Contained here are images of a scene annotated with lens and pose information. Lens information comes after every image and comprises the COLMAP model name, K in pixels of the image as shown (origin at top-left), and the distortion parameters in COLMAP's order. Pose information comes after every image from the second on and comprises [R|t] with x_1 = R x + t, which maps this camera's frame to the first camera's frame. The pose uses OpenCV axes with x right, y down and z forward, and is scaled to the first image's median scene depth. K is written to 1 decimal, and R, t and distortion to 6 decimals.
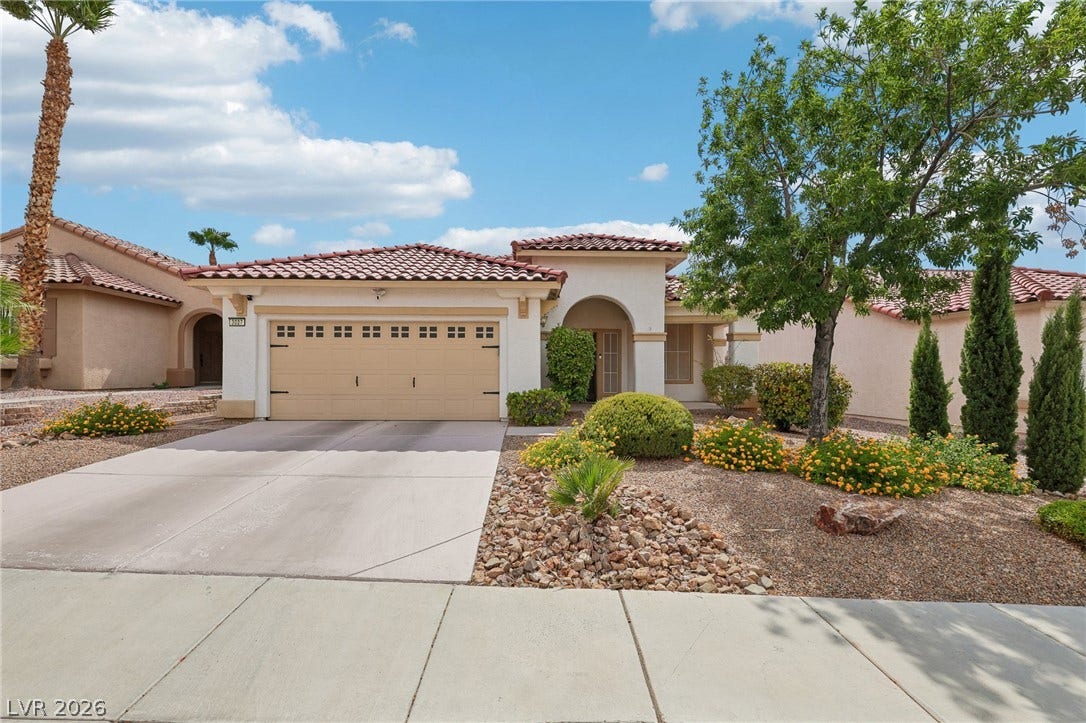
lens RADIAL K [[461.0, 0, 534.9], [0, 461.0, 364.2], [0, 0, 1]] dist [0.002599, -0.000056]
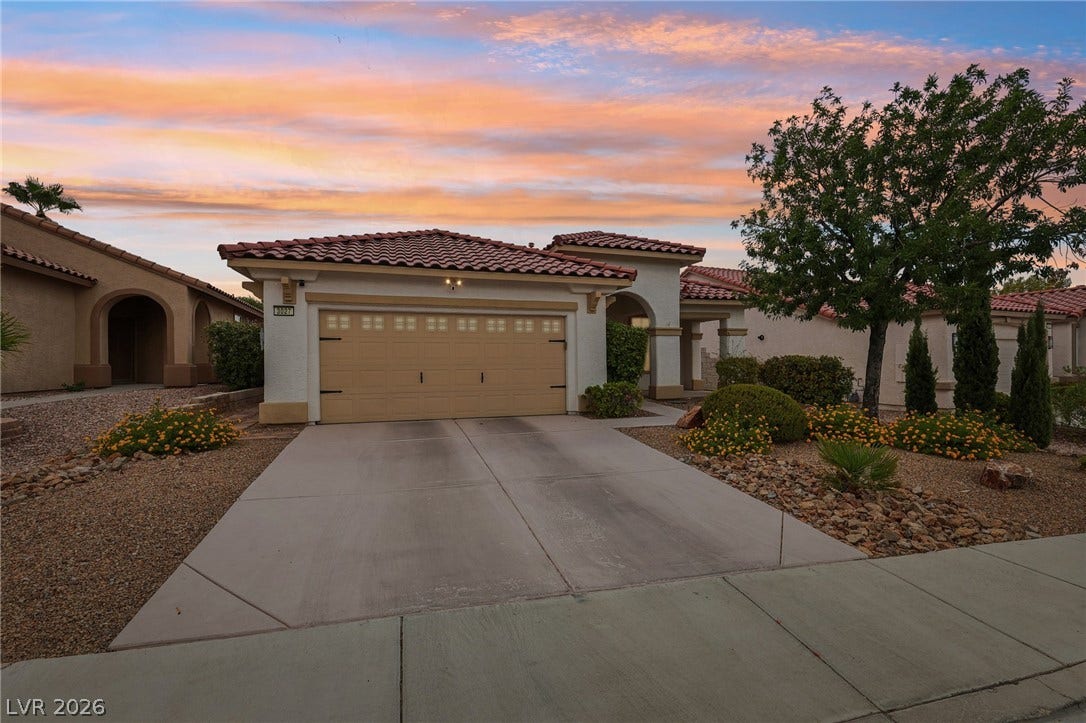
lens RADIAL K [[461.0, 0, 543.7], [0, 461.0, 359.6], [0, 0, 1]] dist [0.002599, -0.000056]
pose [[0.959363, -0.007298, 0.282082, -0.410118], [0.003327, 0.999889, 0.014555, -0.011762], [-0.282157, -0.013025, 0.959280, 0.045137]]
